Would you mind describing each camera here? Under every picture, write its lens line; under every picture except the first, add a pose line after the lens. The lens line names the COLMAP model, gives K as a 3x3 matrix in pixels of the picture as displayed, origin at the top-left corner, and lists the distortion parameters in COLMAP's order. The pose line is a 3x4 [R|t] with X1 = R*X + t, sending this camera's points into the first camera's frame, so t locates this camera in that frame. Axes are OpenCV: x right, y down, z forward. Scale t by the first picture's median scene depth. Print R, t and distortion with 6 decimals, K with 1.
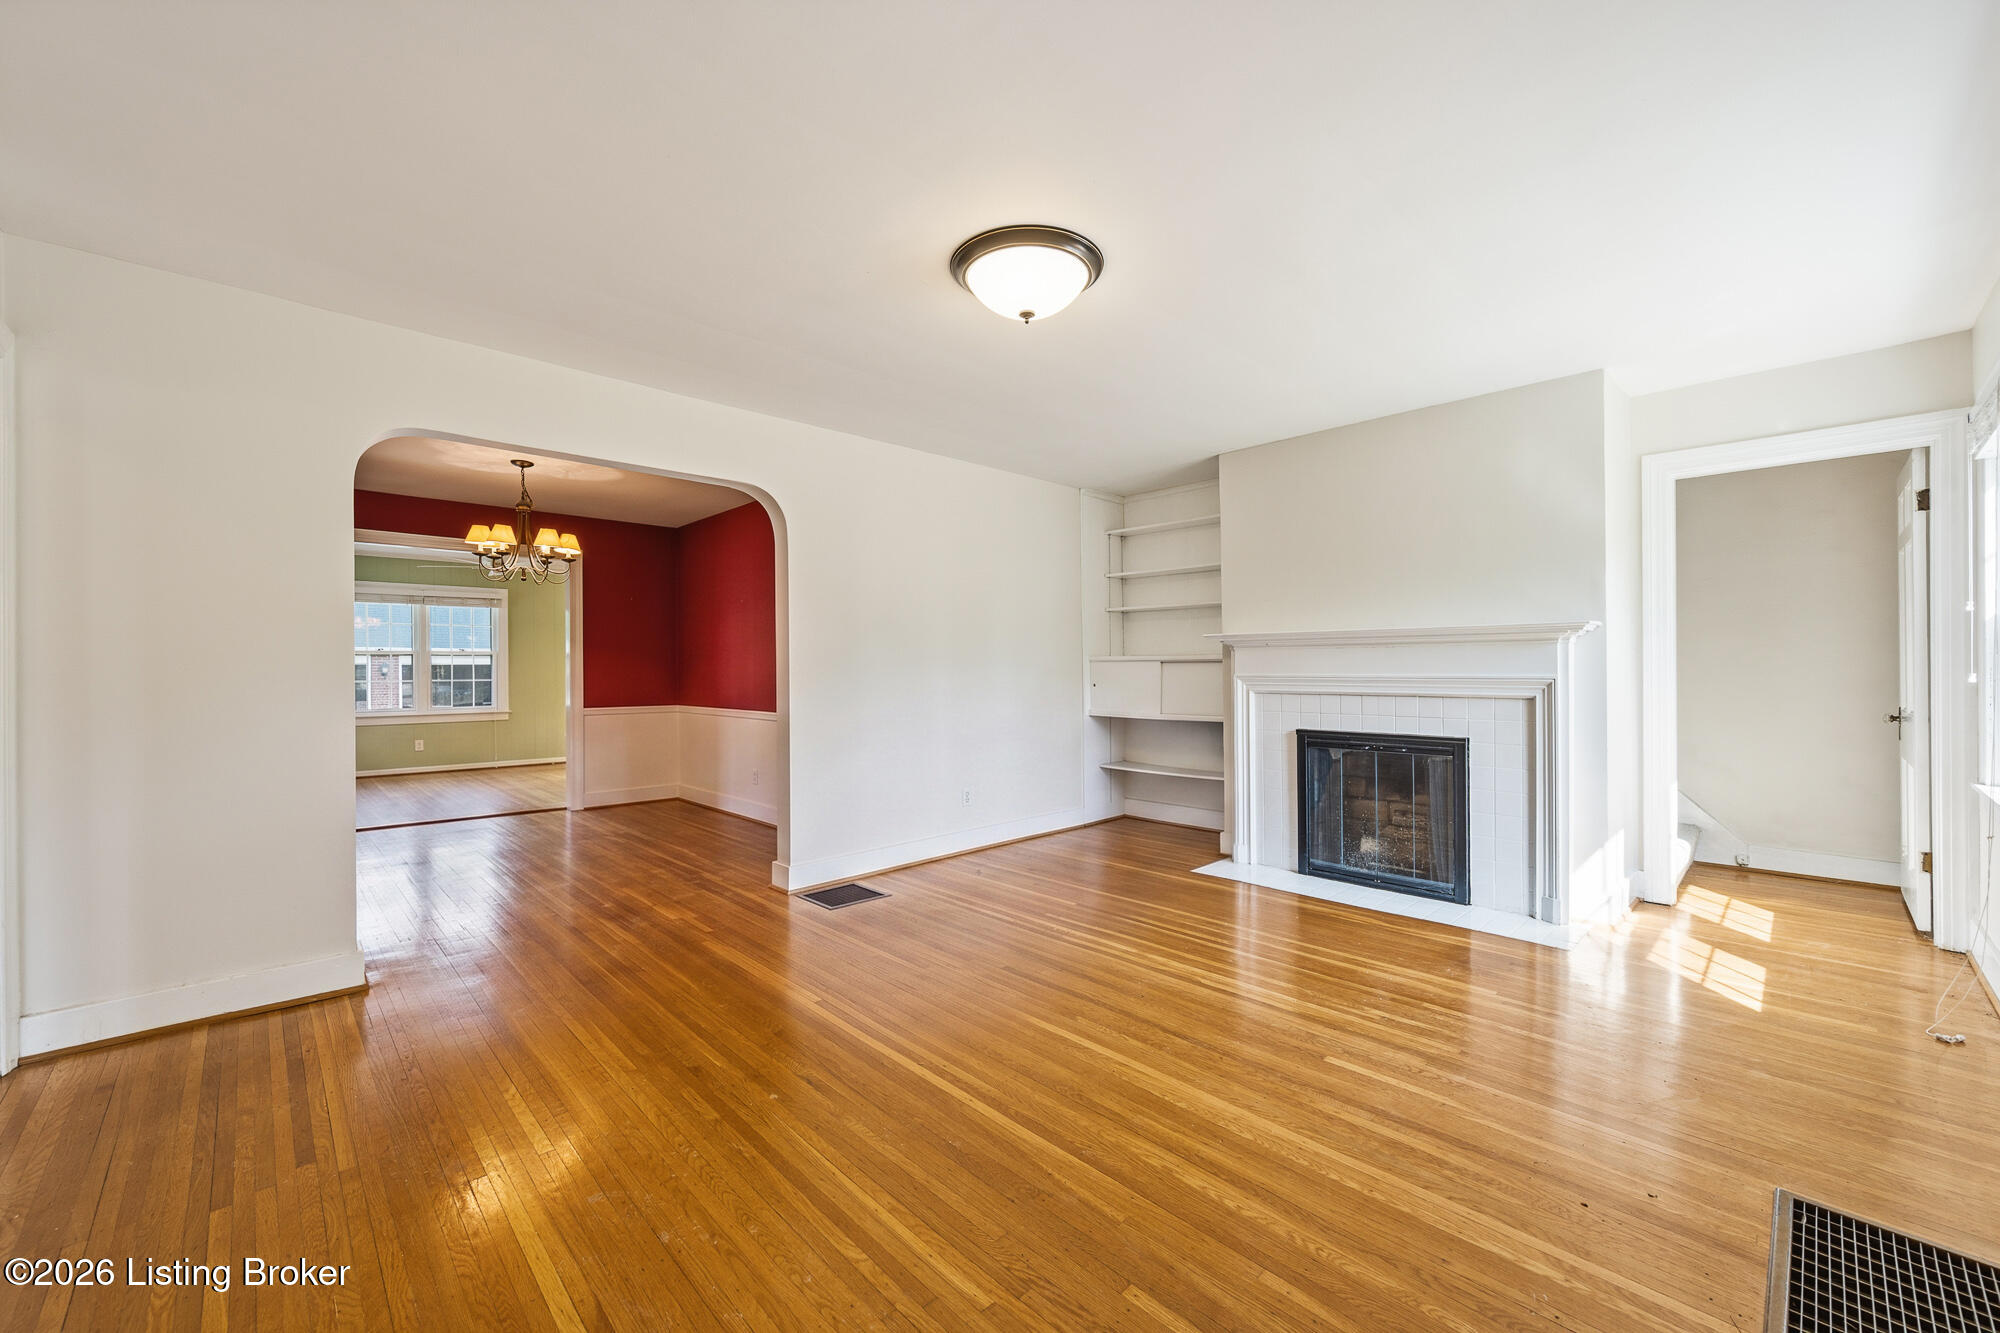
lens RADIAL K [[790.8, 0, 1006.9], [0, 790.8, 663.3], [0, 0, 1]] dist [-0.000567, -0.000058]
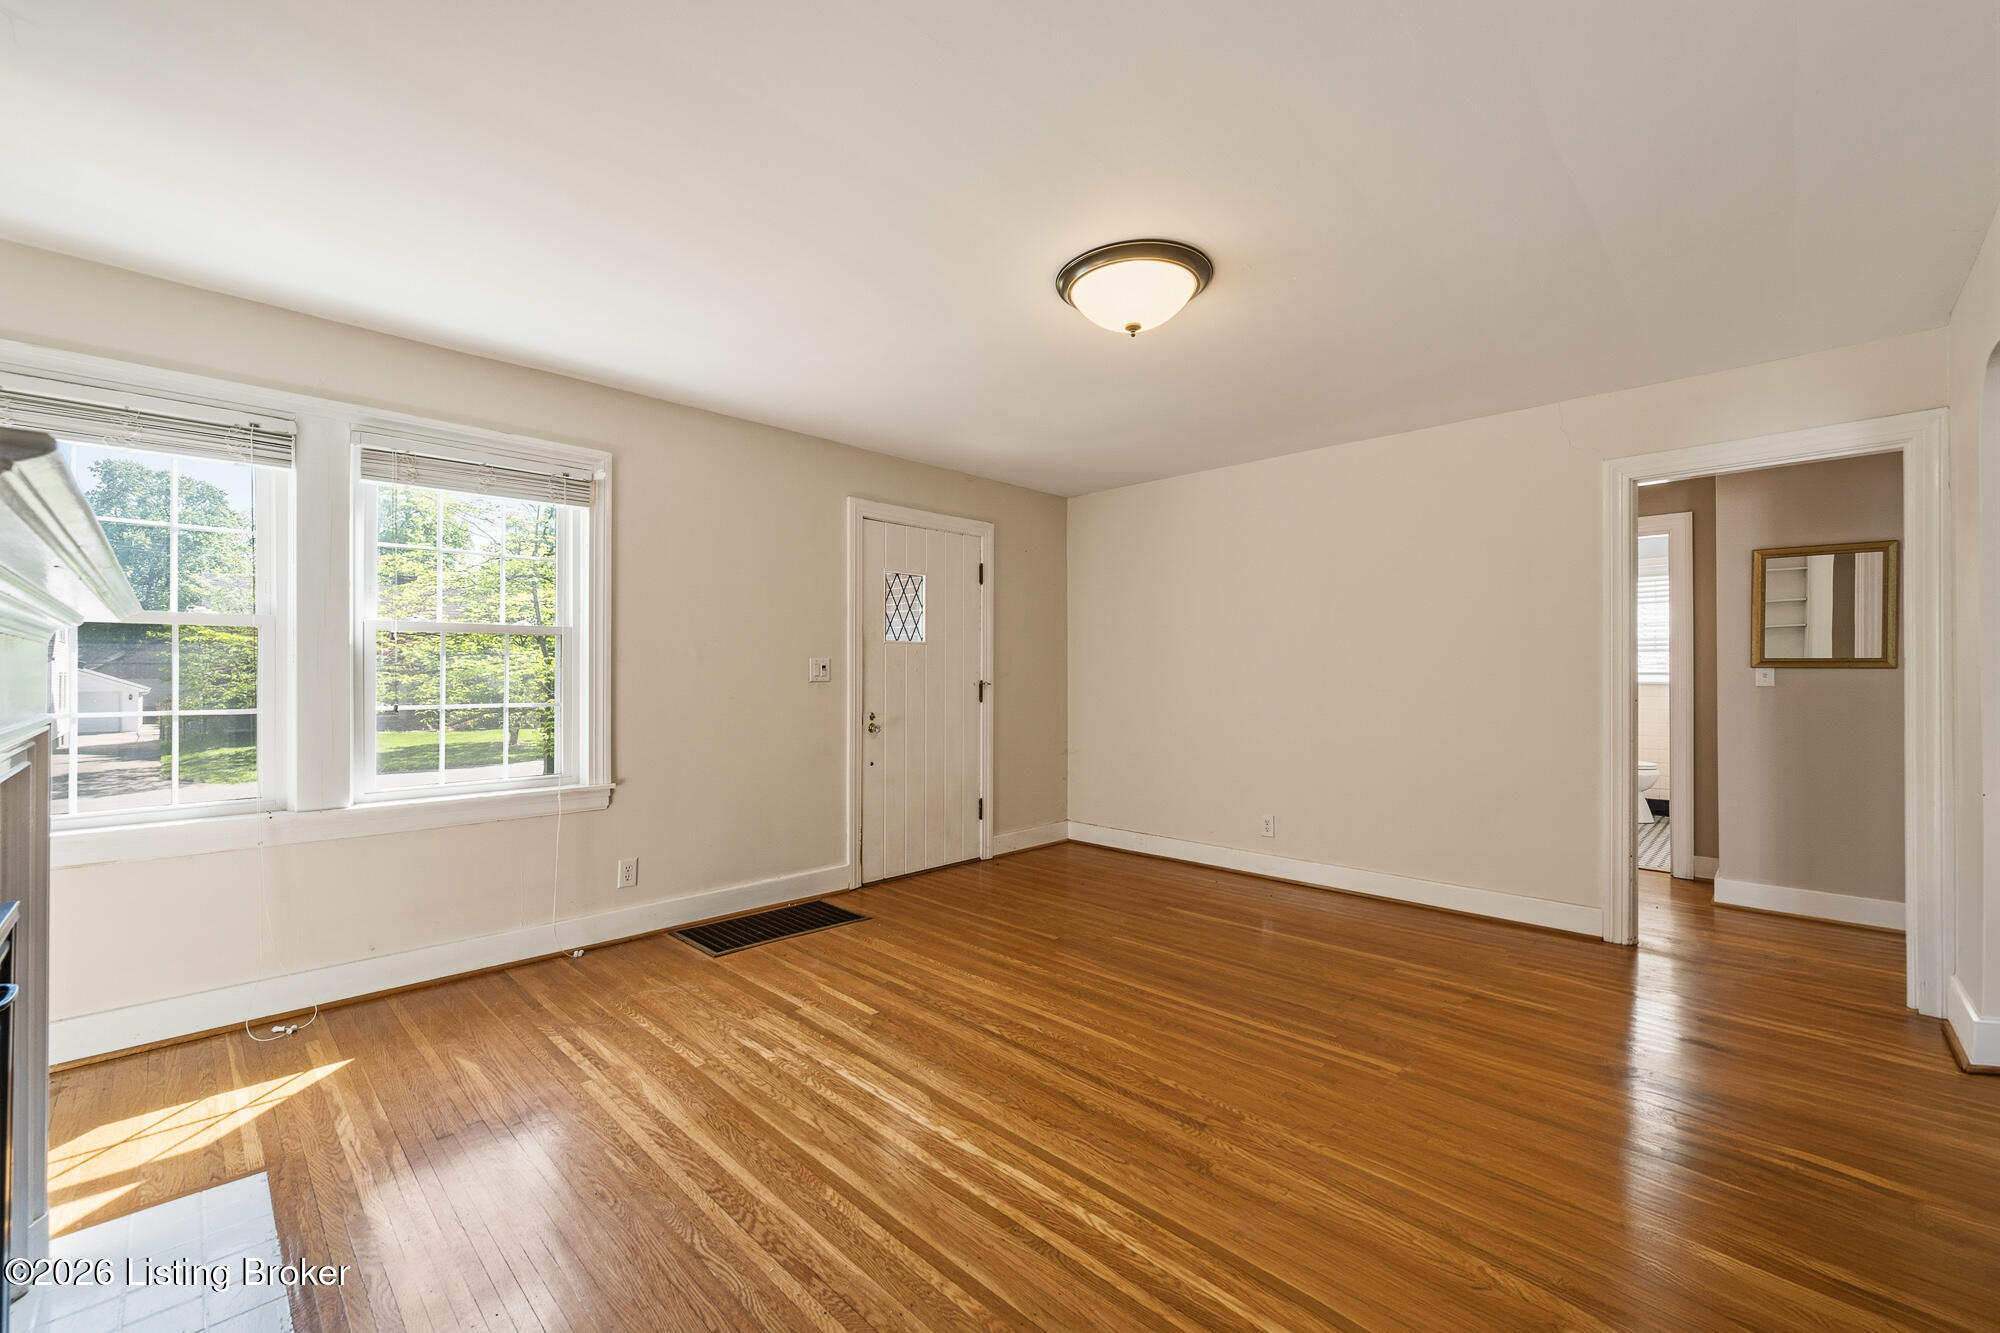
lens RADIAL K [[808.9, 0, 1000.0], [0, 808.9, 666.5], [0, 0, 1]] dist [-0.002264, -0.000130]
pose [[-0.999659, 0.005055, -0.025607, 0.153313], [0.005457, 0.999862, -0.015678, -0.001100], [0.025524, -0.015813, -0.999549, 1.399747]]
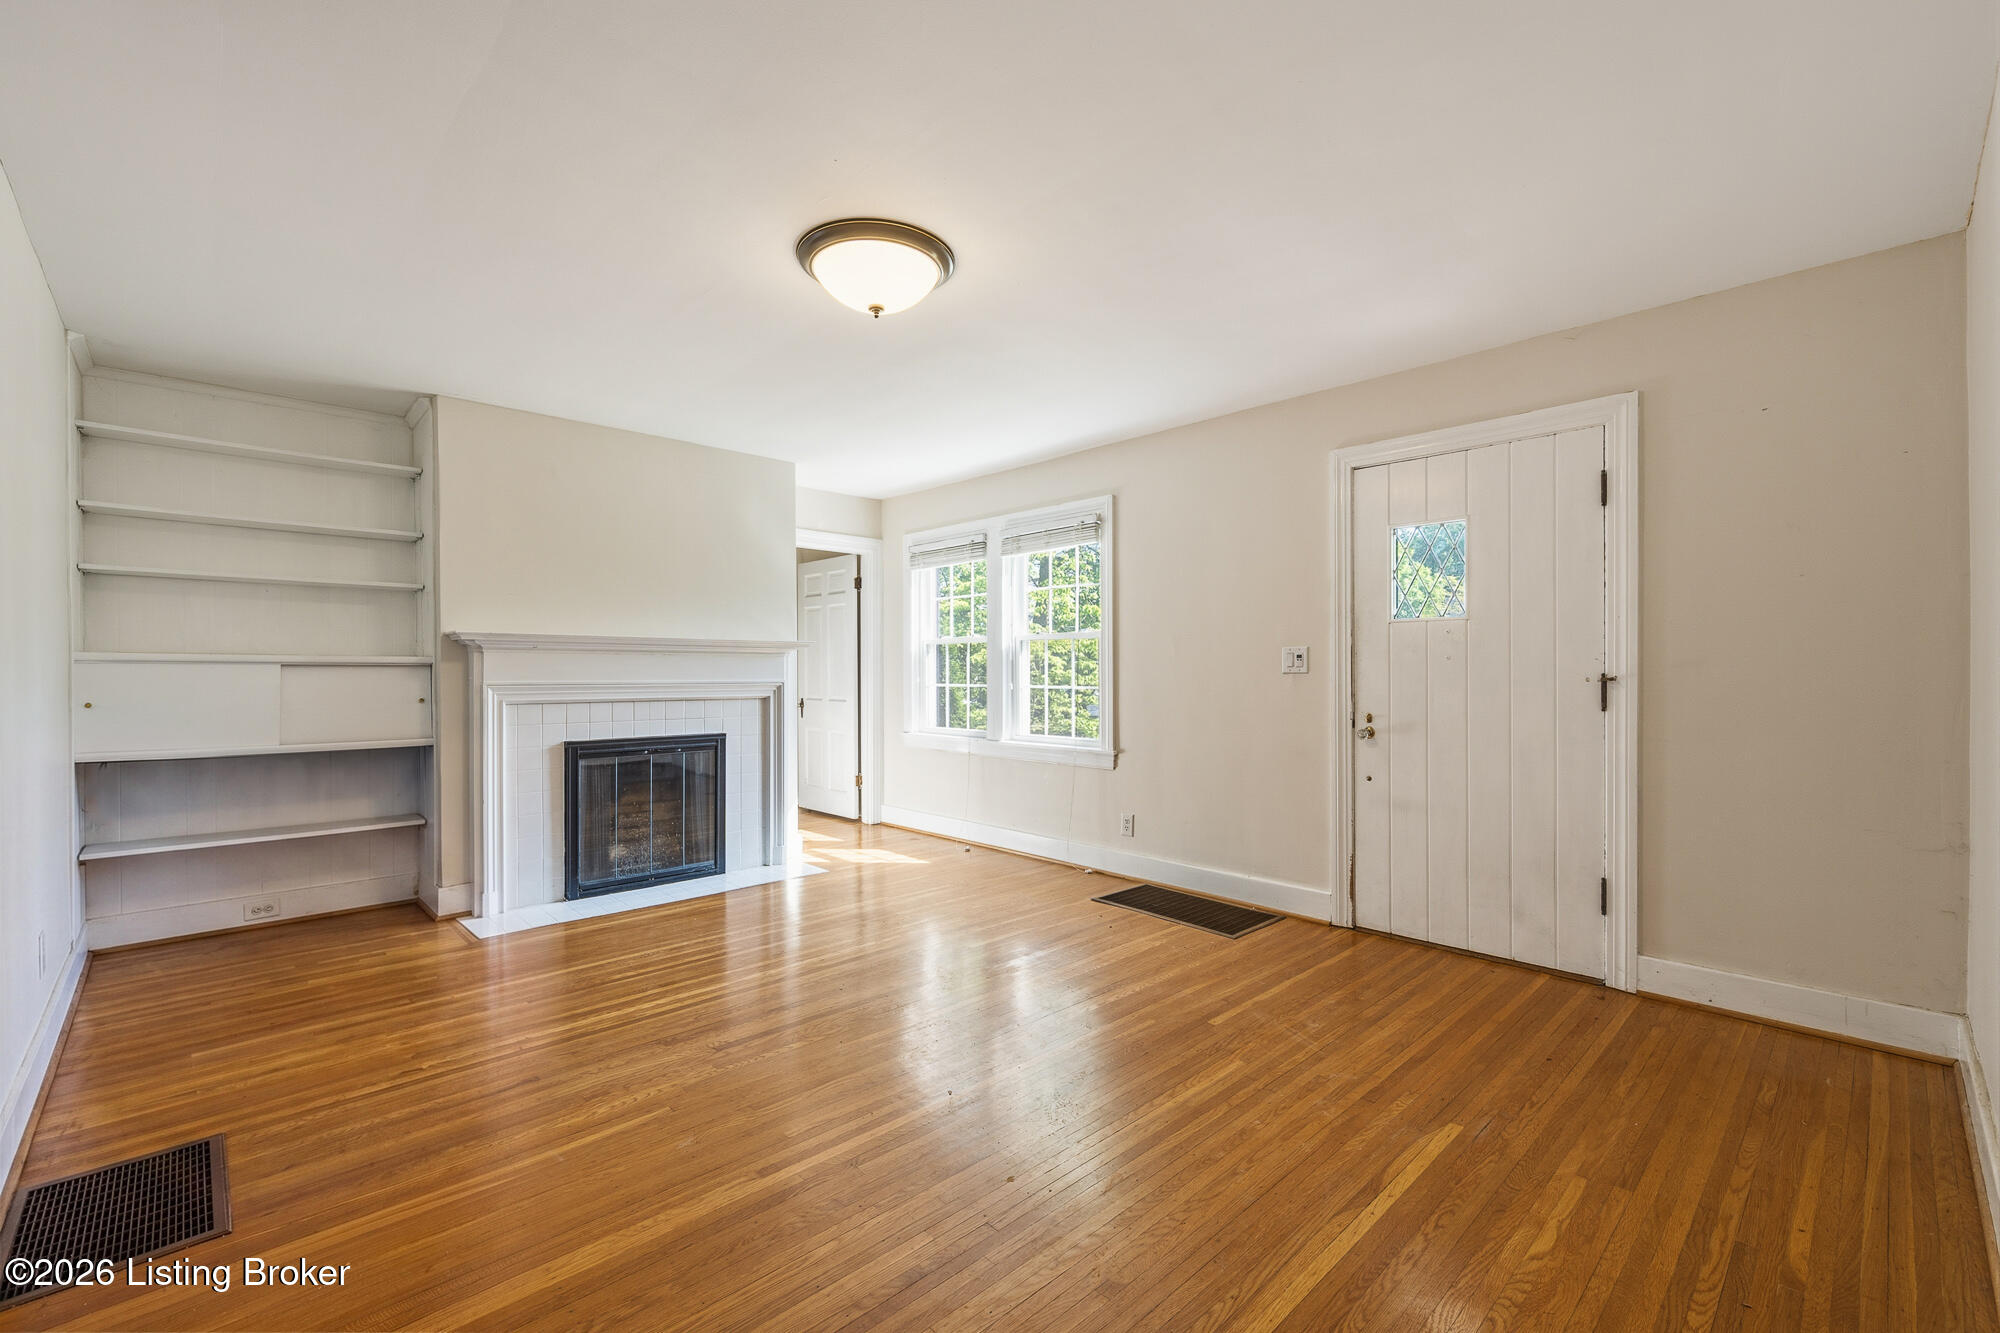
lens RADIAL K [[840.1, 0, 996.0], [0, 840.1, 667.5], [0, 0, 1]] dist [-0.000797, 0.000024]
pose [[0.008857, 0.011041, 0.999900, -0.699638], [-0.004782, 0.999928, -0.010999, 0.007496], [-0.999949, -0.004684, 0.008909, 0.590835]]
